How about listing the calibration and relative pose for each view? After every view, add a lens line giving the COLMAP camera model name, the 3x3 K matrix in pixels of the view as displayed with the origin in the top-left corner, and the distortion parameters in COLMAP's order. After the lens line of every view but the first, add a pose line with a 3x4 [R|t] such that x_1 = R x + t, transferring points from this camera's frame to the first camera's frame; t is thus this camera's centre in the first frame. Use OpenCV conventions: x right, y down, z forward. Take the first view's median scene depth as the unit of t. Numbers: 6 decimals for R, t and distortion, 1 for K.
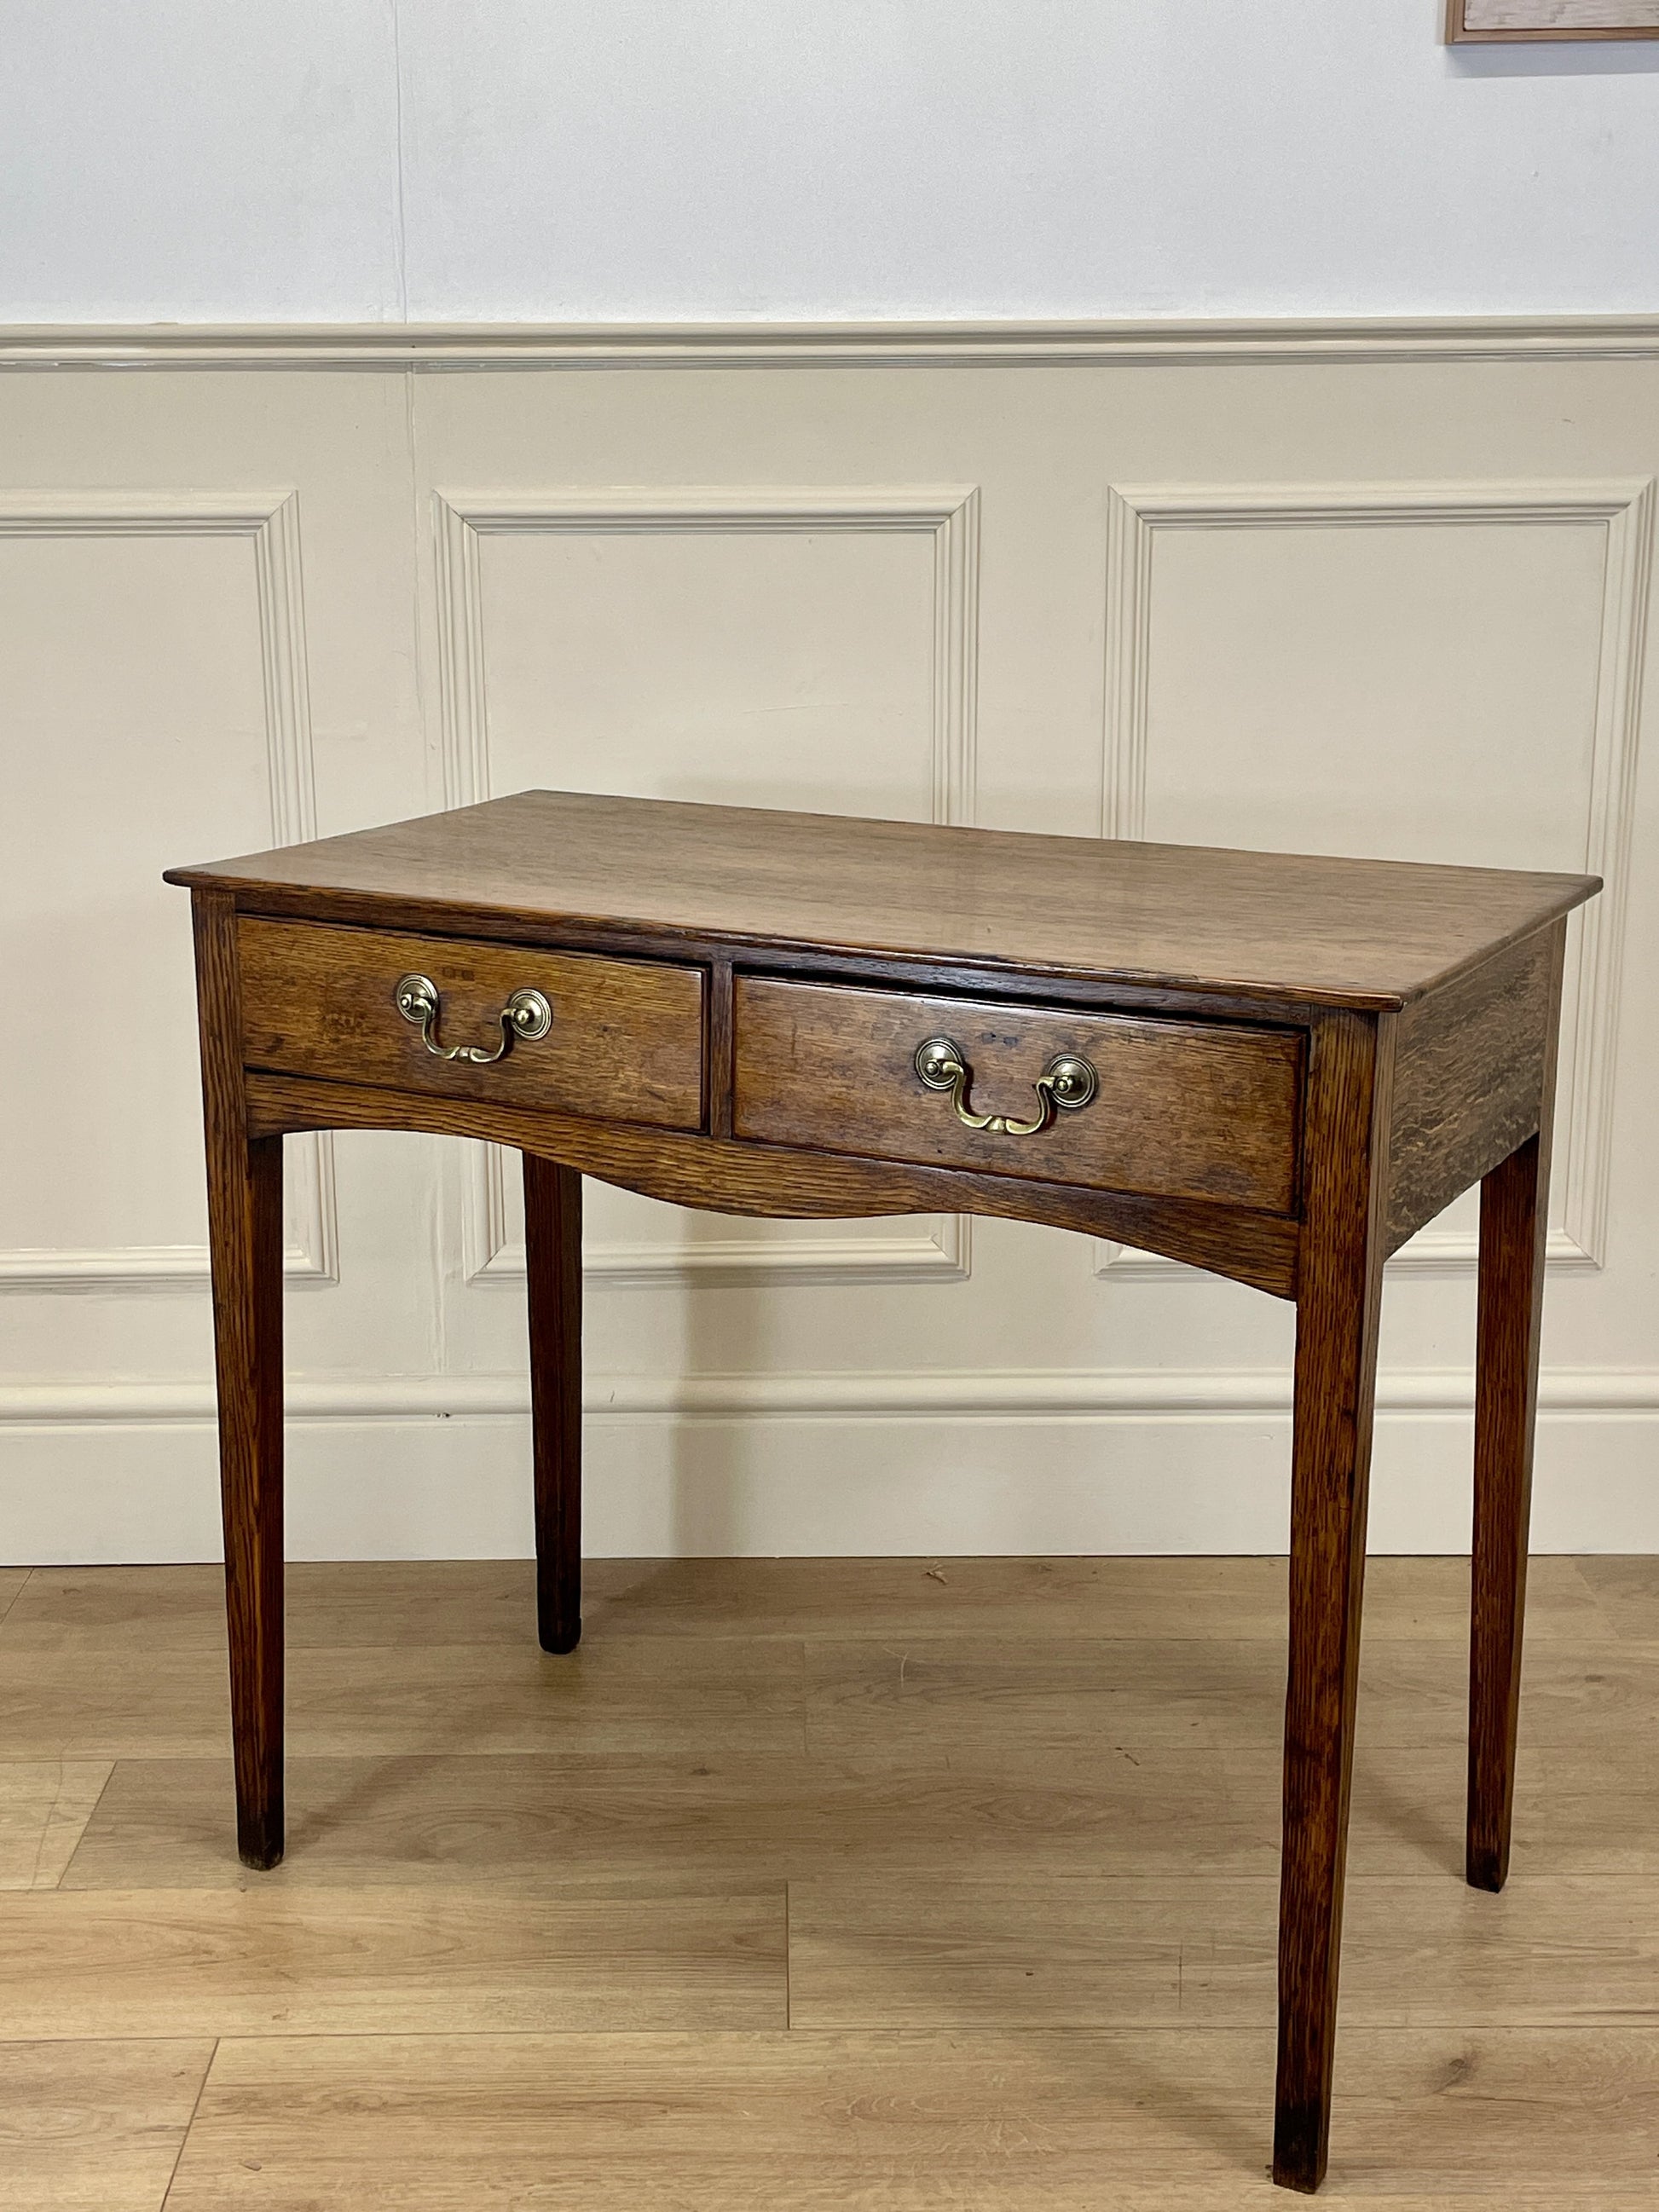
lens RADIAL K [[2835.3, 0, 829.5], [0, 2835.3, 1106.0], [0, 0, 1]] dist [0.148985, -0.359180]
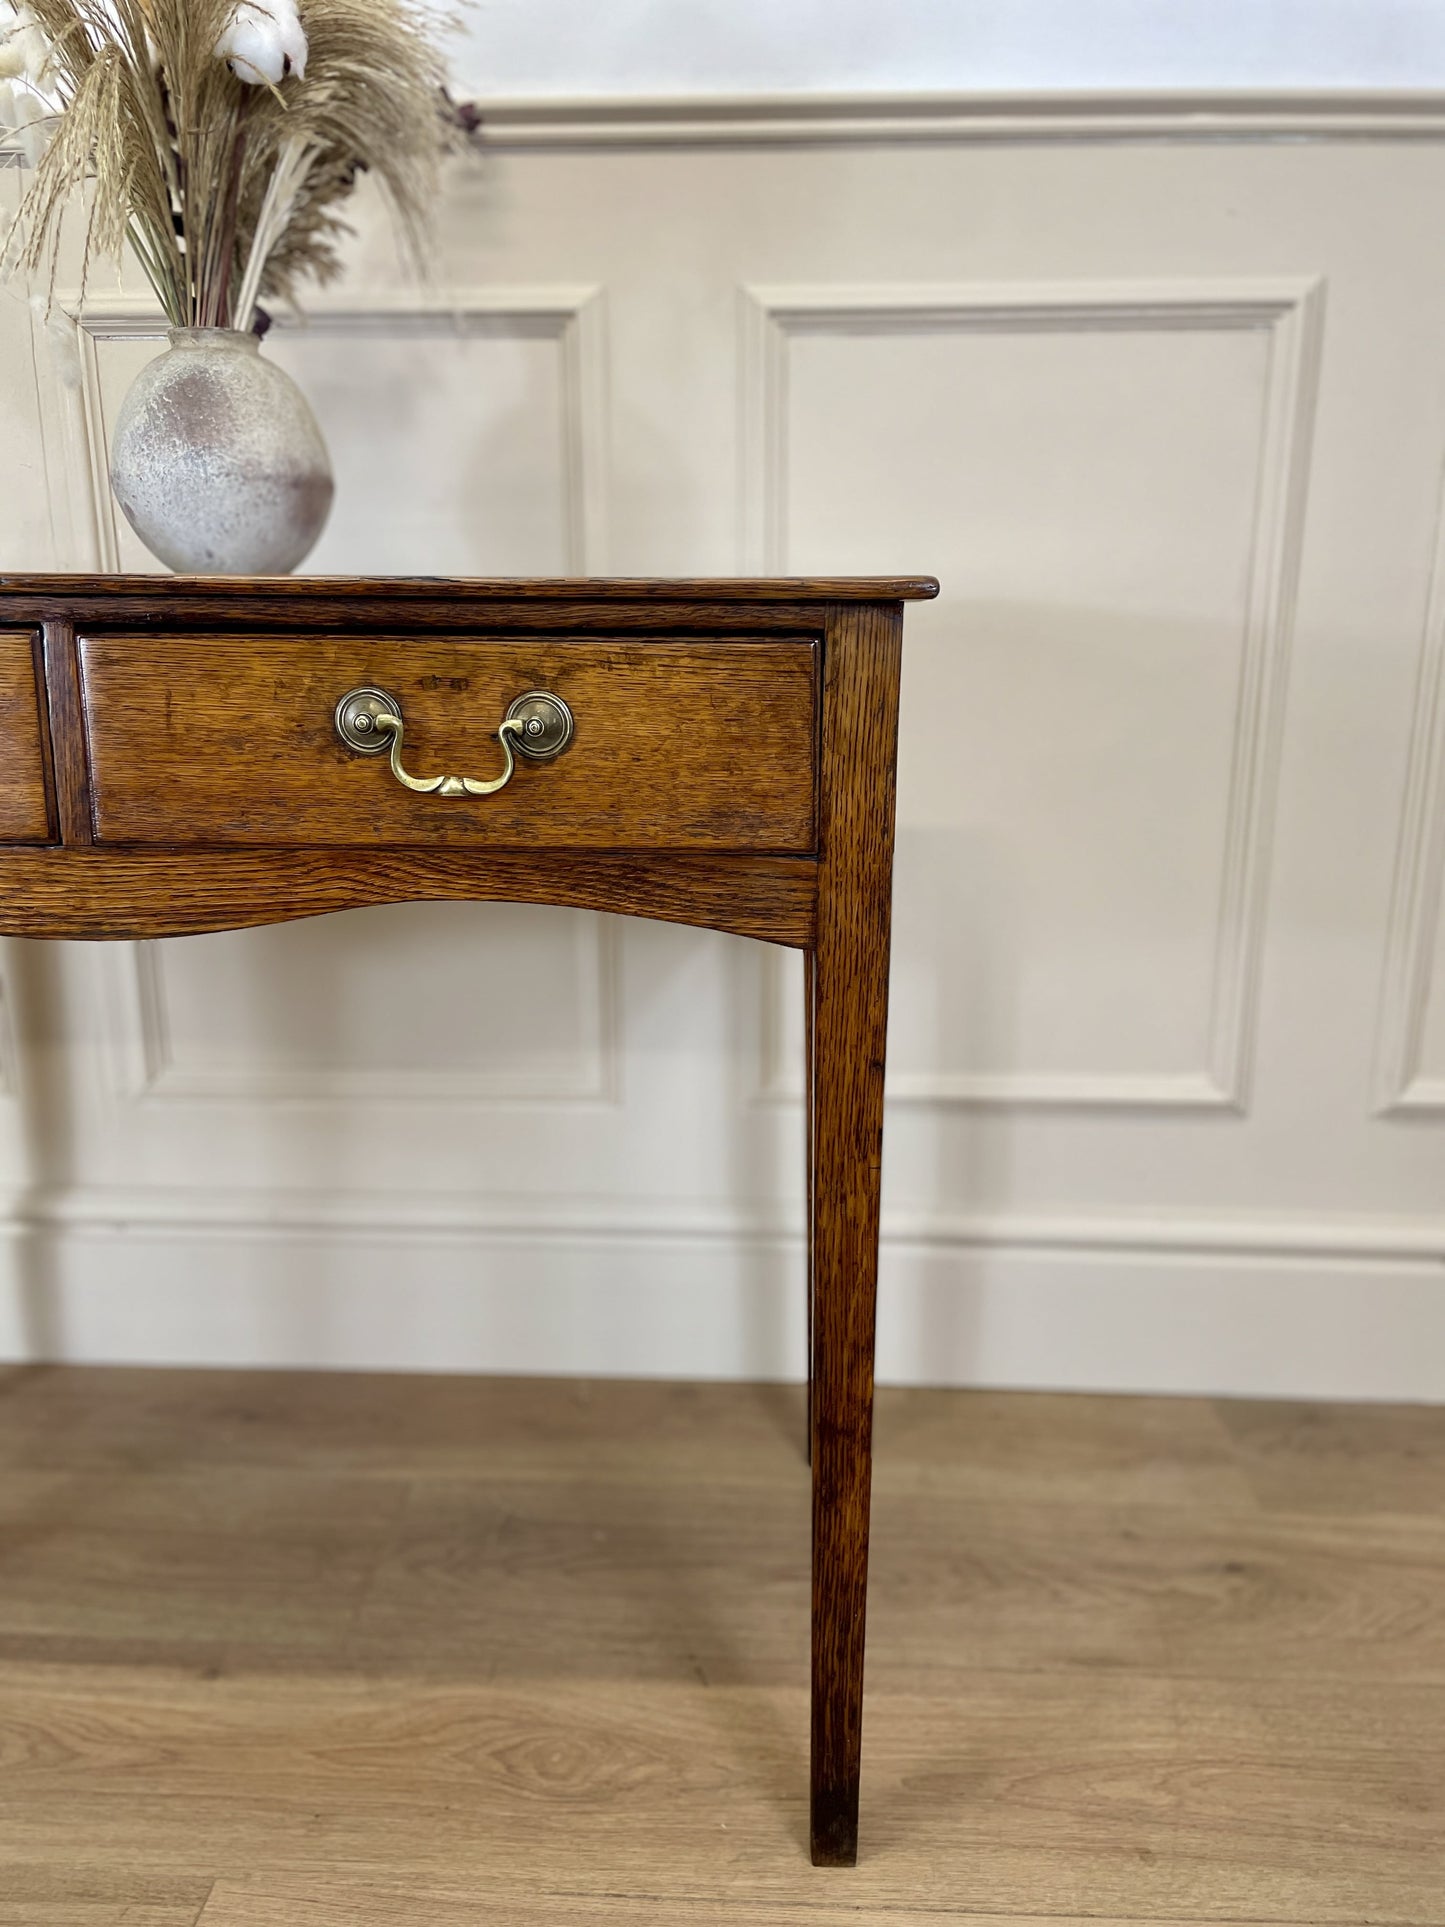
lens RADIAL K [[1457.2, 0, 722.5], [0, 1457.2, 963.5], [0, 0, 1]] dist [0.091049, -0.120934]
pose [[0.900757, -0.101952, 0.422189, -0.052641], [0.103273, 0.994456, 0.019809, 0.053927], [-0.421868, 0.025758, 0.906291, 0.526757]]
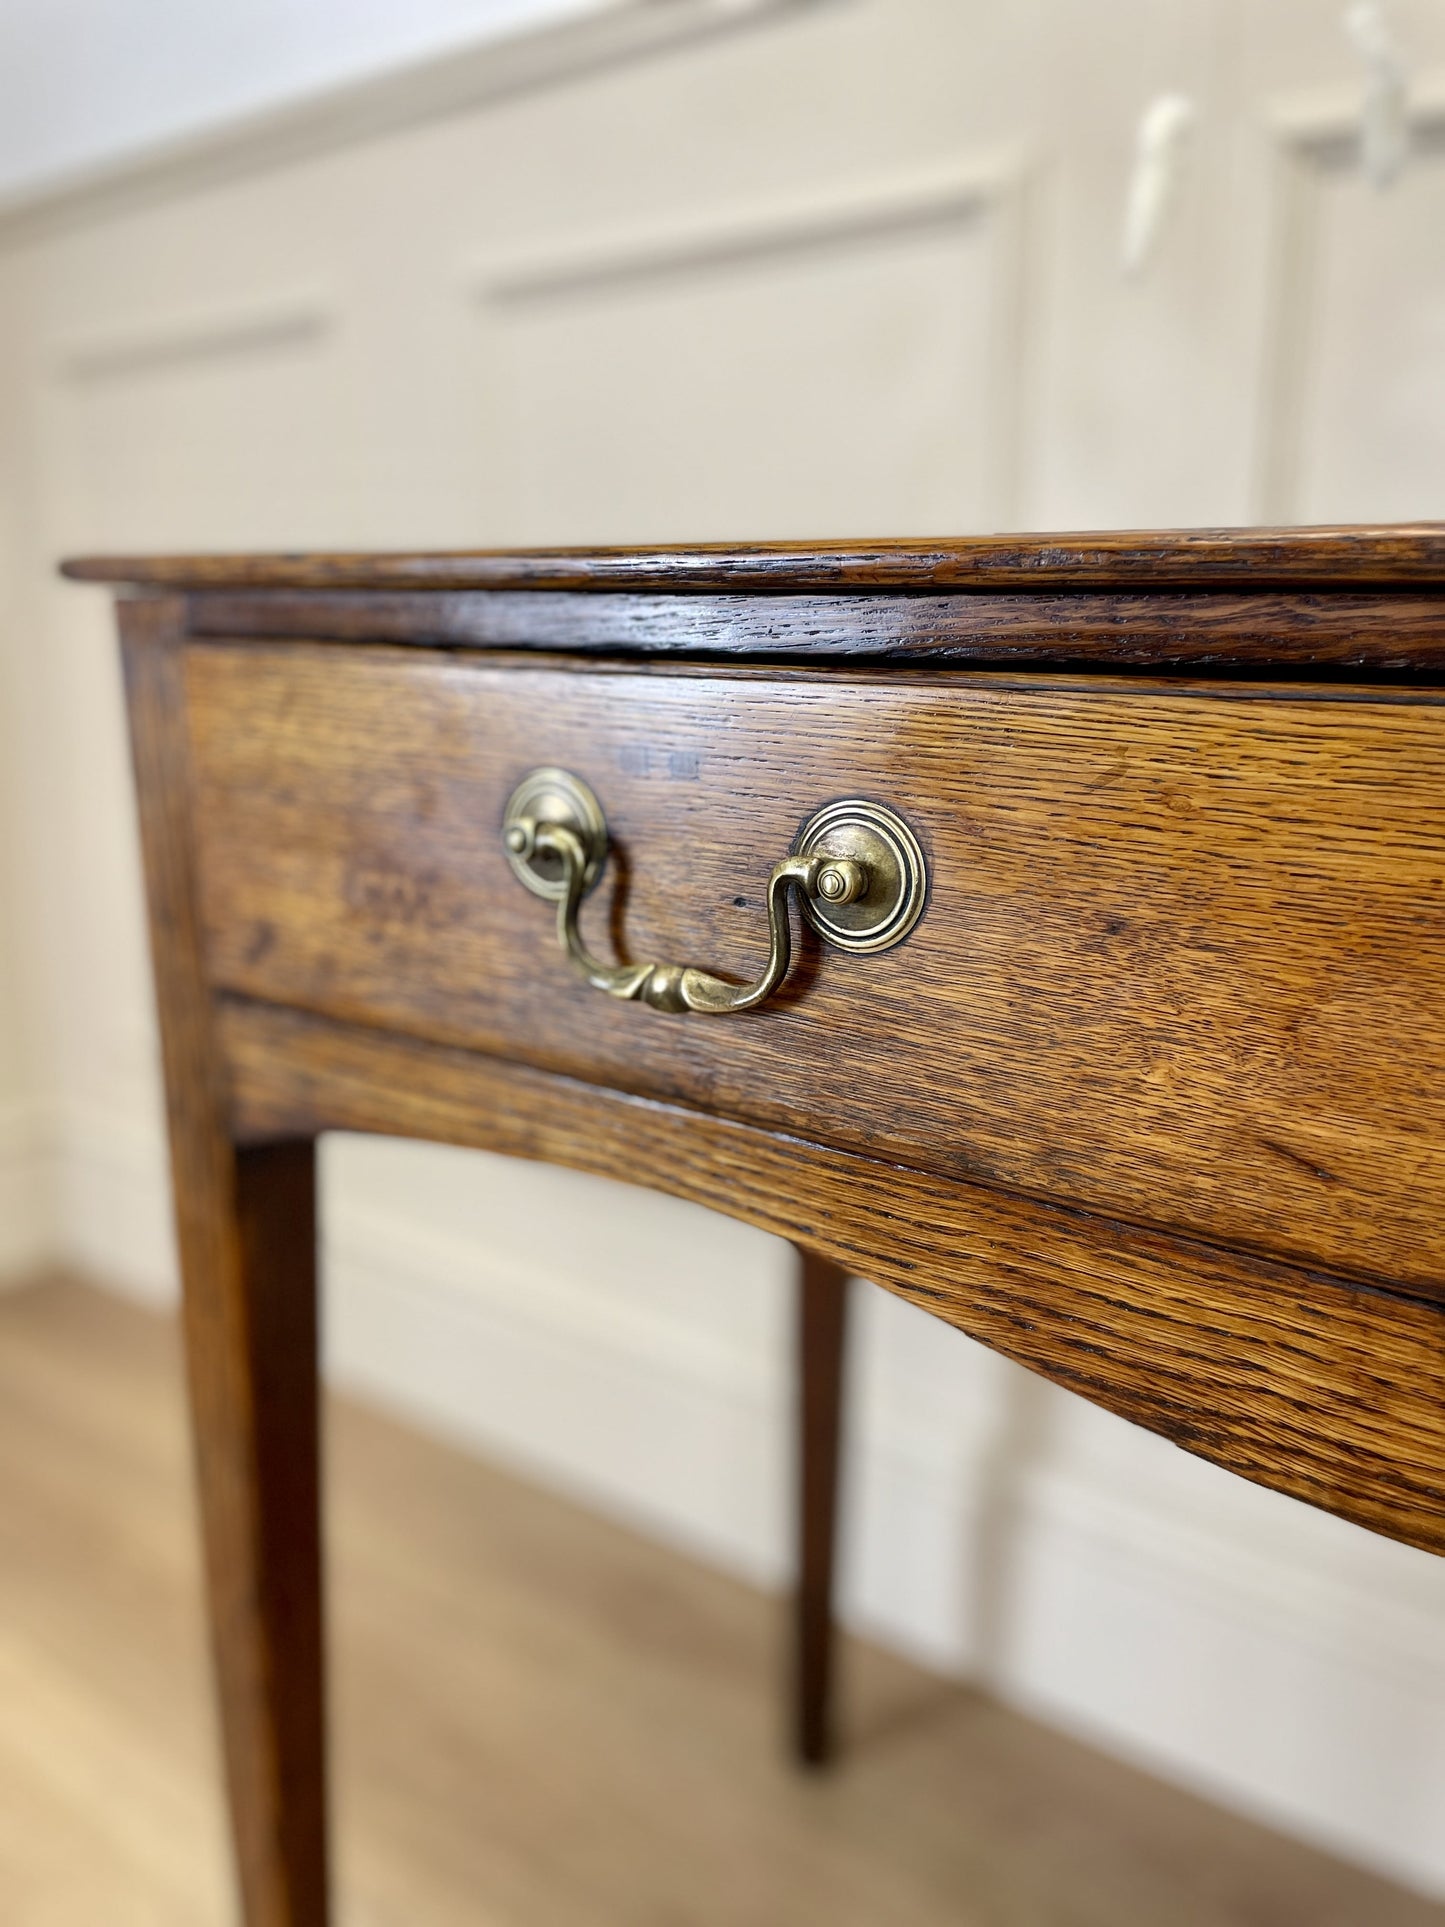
lens RADIAL K [[1457.2, 0, 722.5], [0, 1457.2, 963.5], [0, 0, 1]] dist [0.091049, -0.120934]
pose [[0.991101, 0.033420, -0.128848, -0.099127], [-0.034254, 0.999404, -0.004266, -0.020721], [0.128628, 0.008642, 0.991655, 0.828160]]
